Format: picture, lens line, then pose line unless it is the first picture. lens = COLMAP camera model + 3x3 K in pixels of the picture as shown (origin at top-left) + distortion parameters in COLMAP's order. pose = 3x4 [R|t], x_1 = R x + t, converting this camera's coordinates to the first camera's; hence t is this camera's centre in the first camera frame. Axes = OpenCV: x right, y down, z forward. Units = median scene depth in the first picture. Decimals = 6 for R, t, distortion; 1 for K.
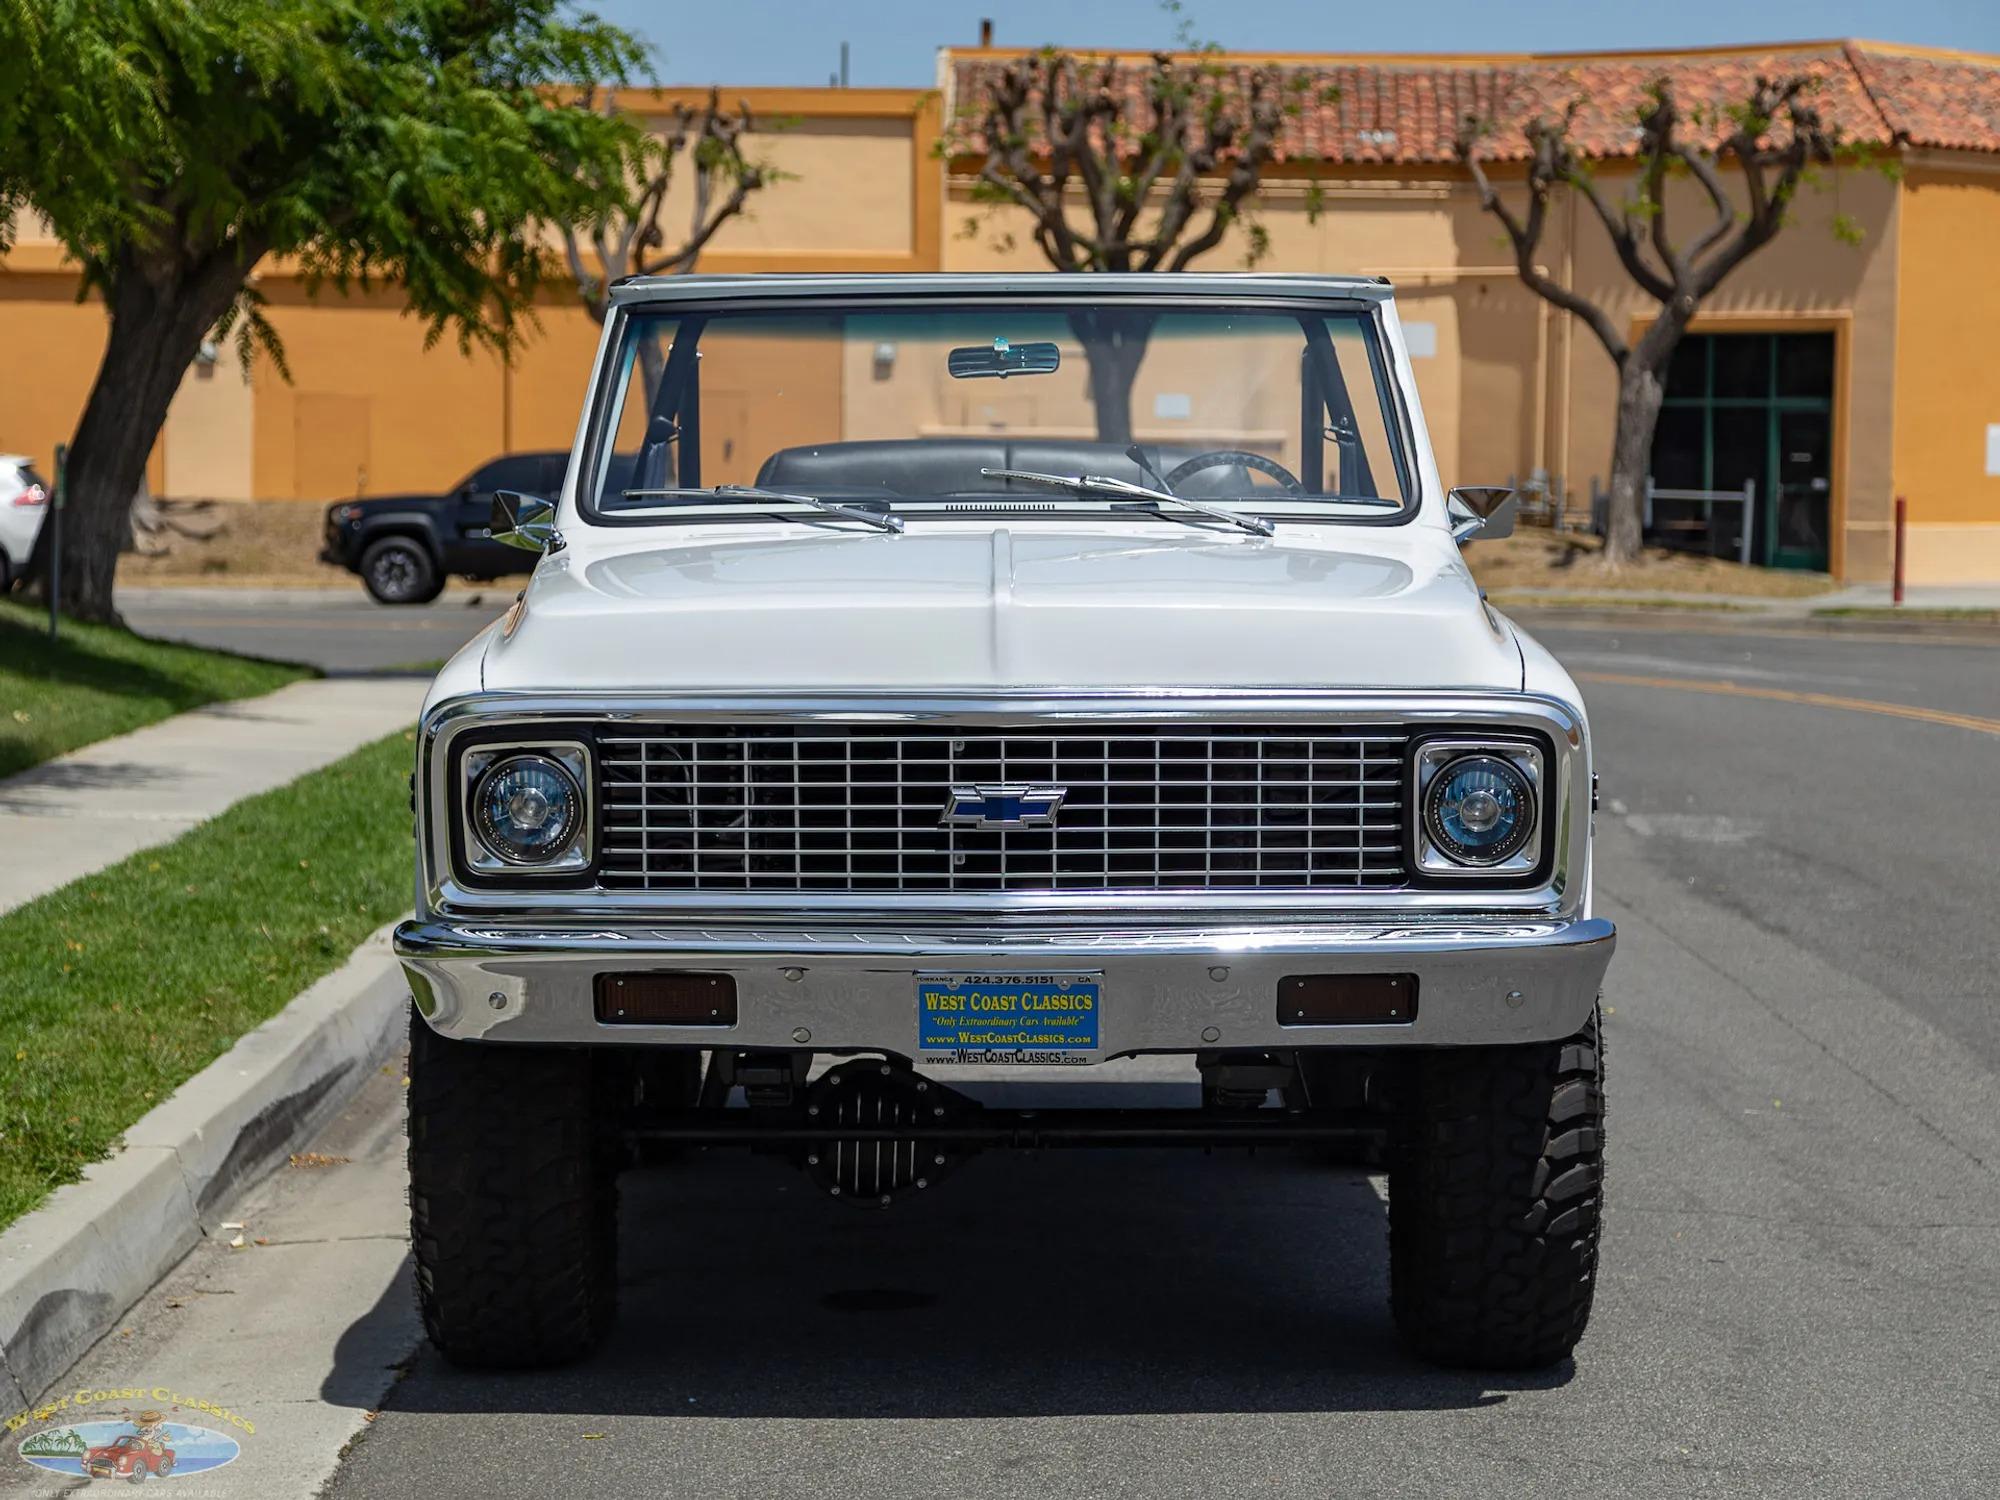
lens RADIAL K [[5864.5, 0, 1000.0], [0, 5864.5, 750.0], [0, 0, 1]] dist [0.034542, -0.847010]
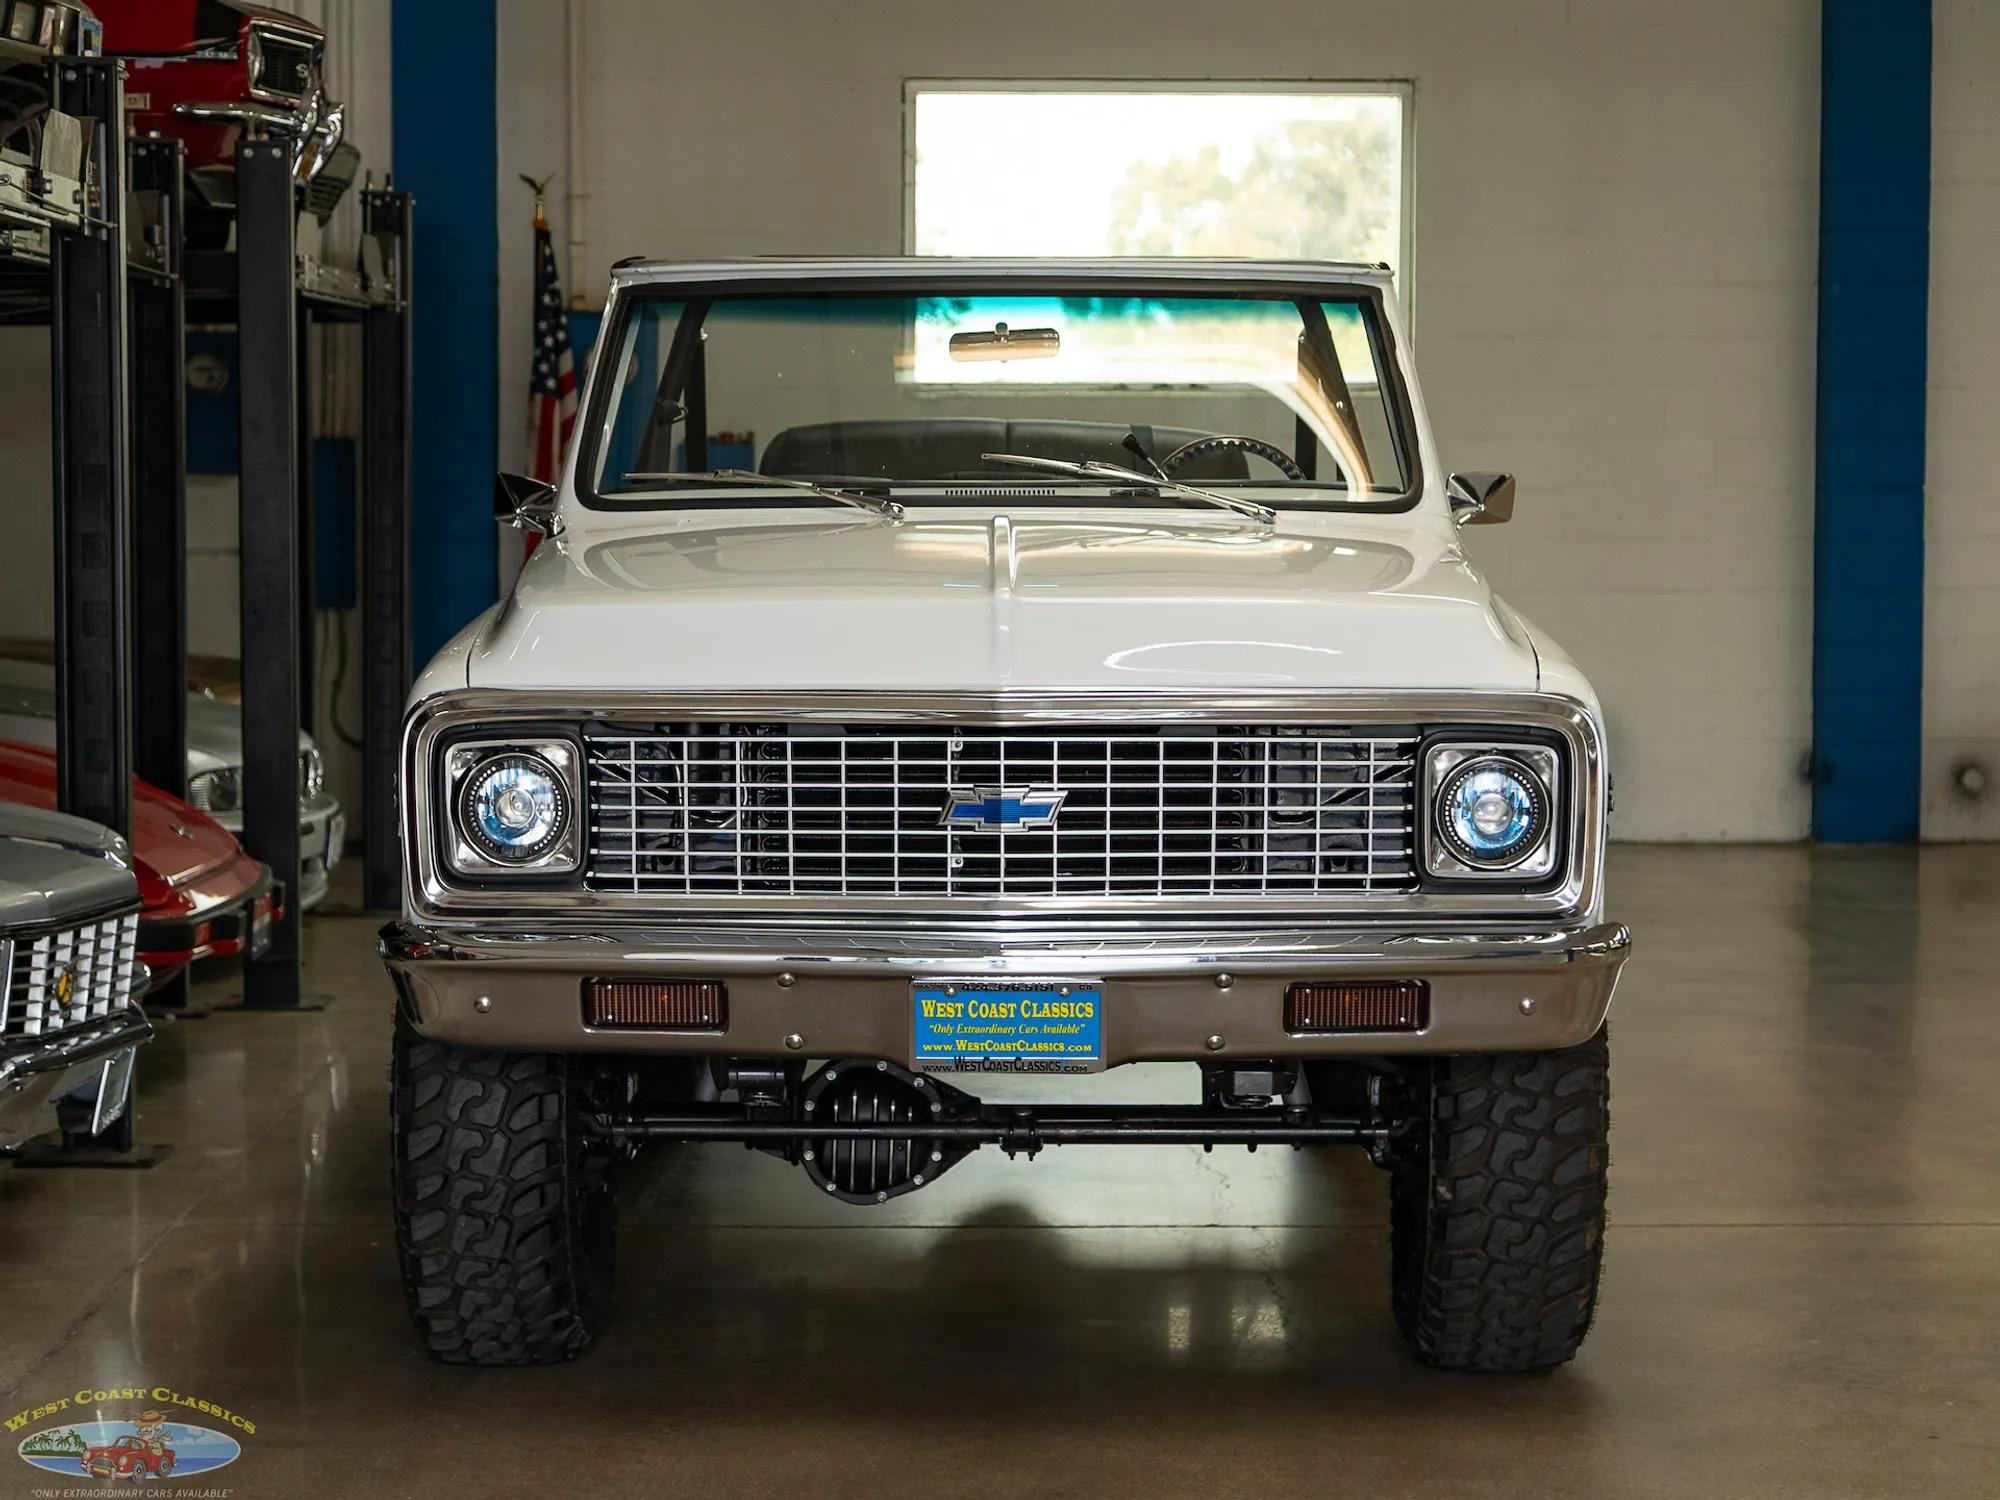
lens RADIAL K [[4487.6, 0, 970.8], [0, 4487.6, 818.9], [0, 0, 1]] dist [0.025029, -0.654499]
pose [[0.999987, 0.003038, -0.004113, -0.001638], [-0.002858, 0.999067, 0.043083, -0.020624], [0.004240, -0.043071, 0.999063, 0.255679]]
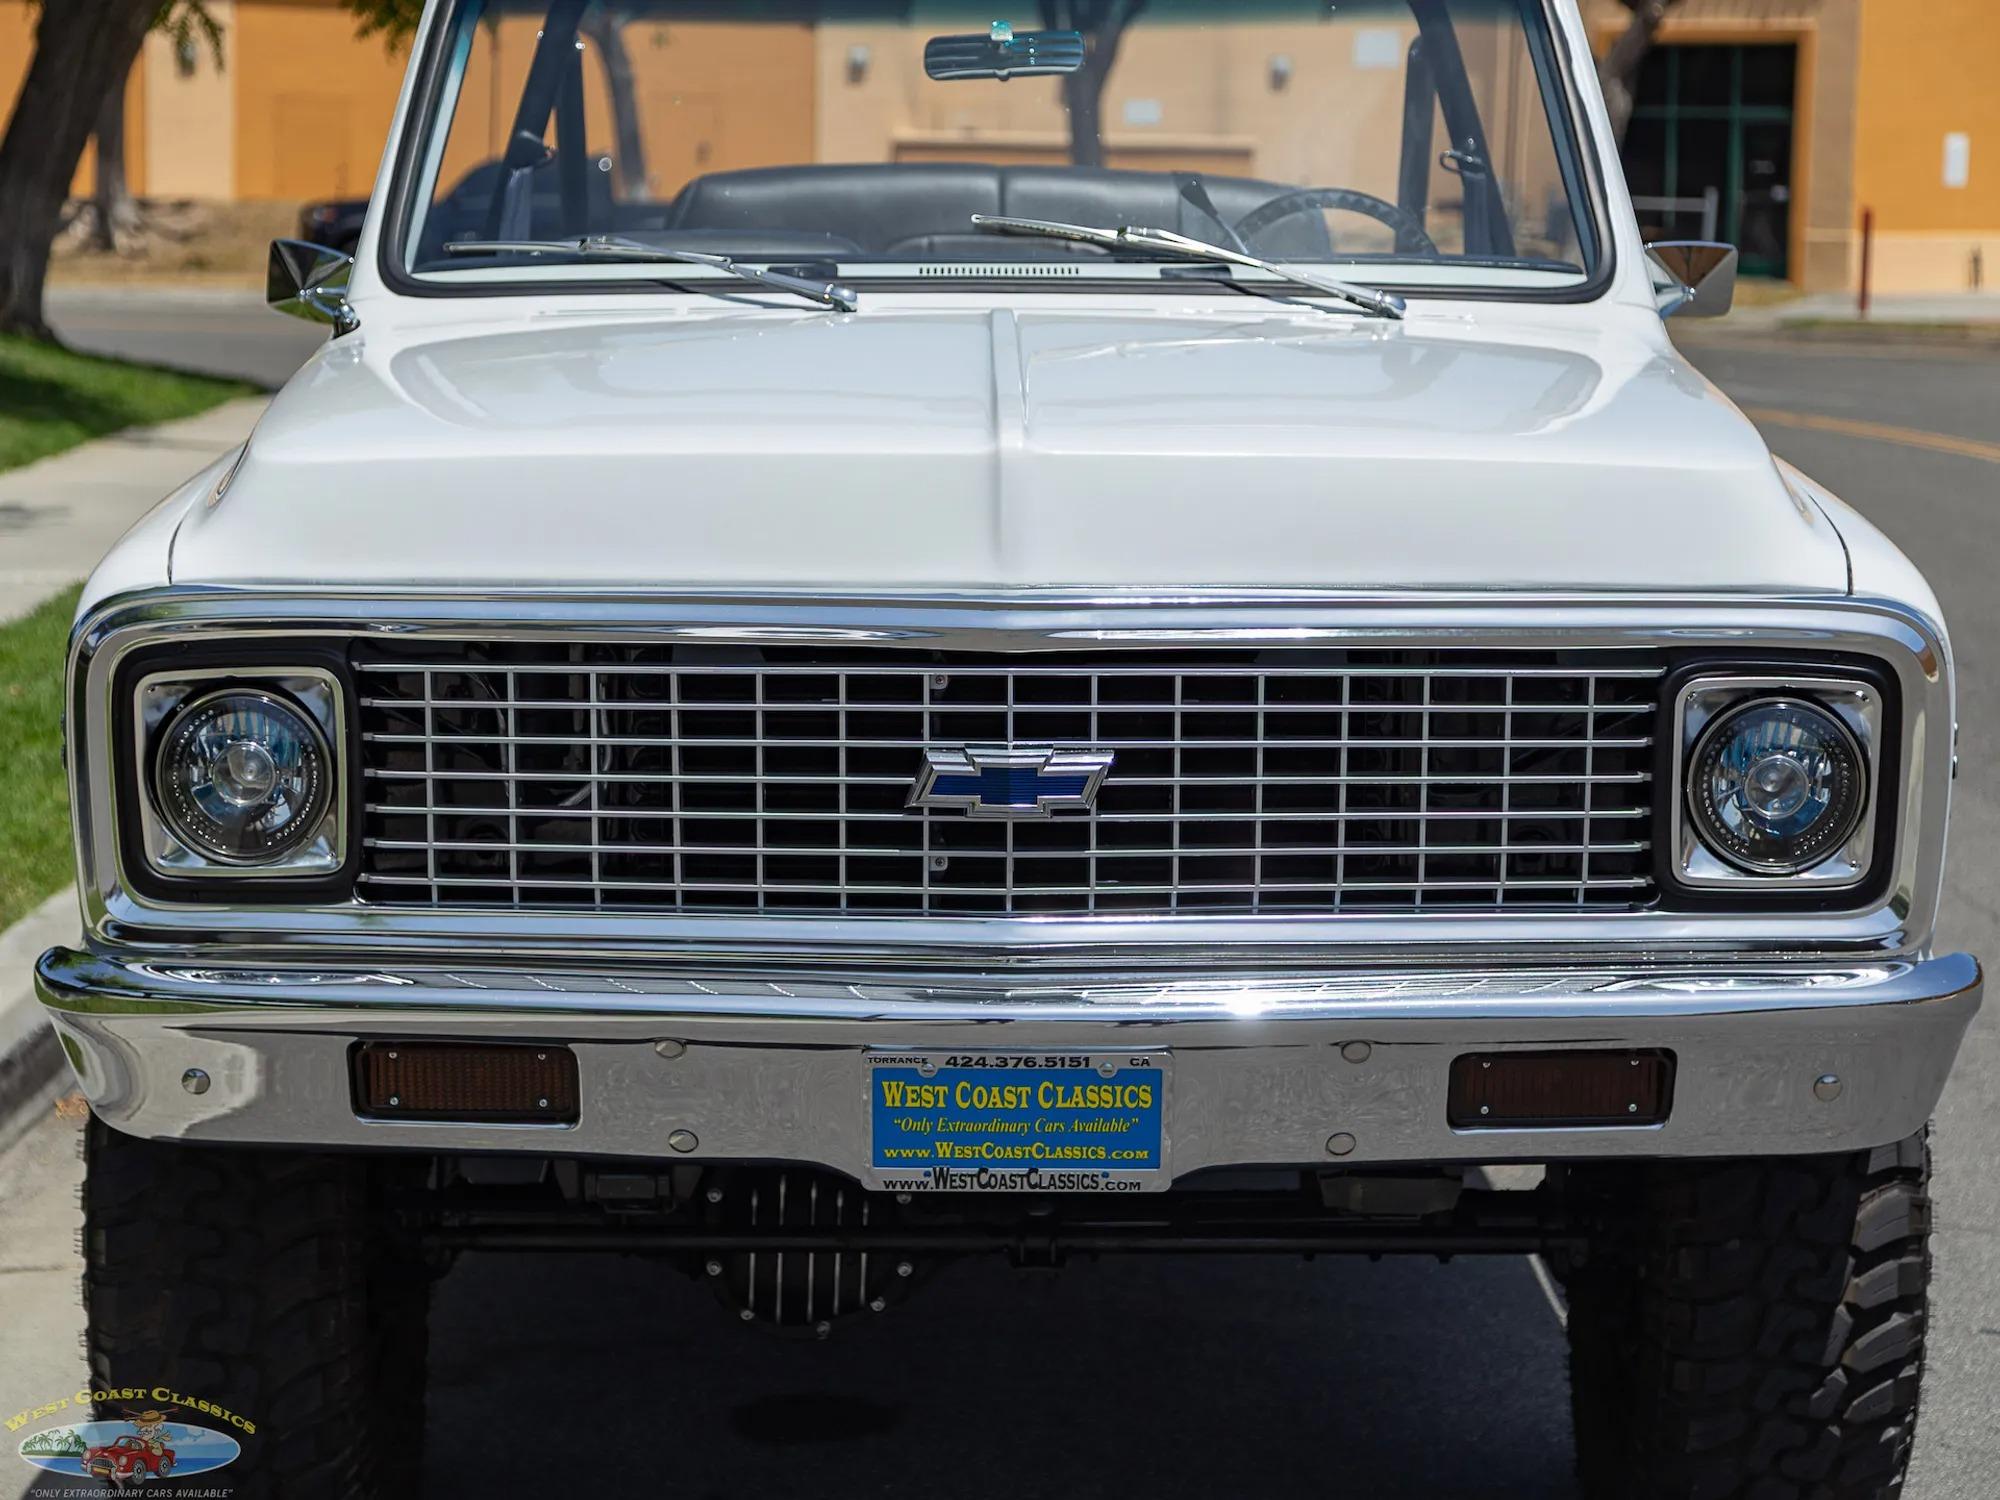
lens RADIAL K [[4673.1, 0, 968.2], [0, 4673.1, 693.5], [0, 0, 1]] dist [0.034734, -0.566256]
pose [[0.999980, 0.006038, 0.002016, -0.004896], [-0.006158, 0.997786, 0.066226, -0.031790], [-0.001612, -0.066237, 0.997803, 0.508016]]
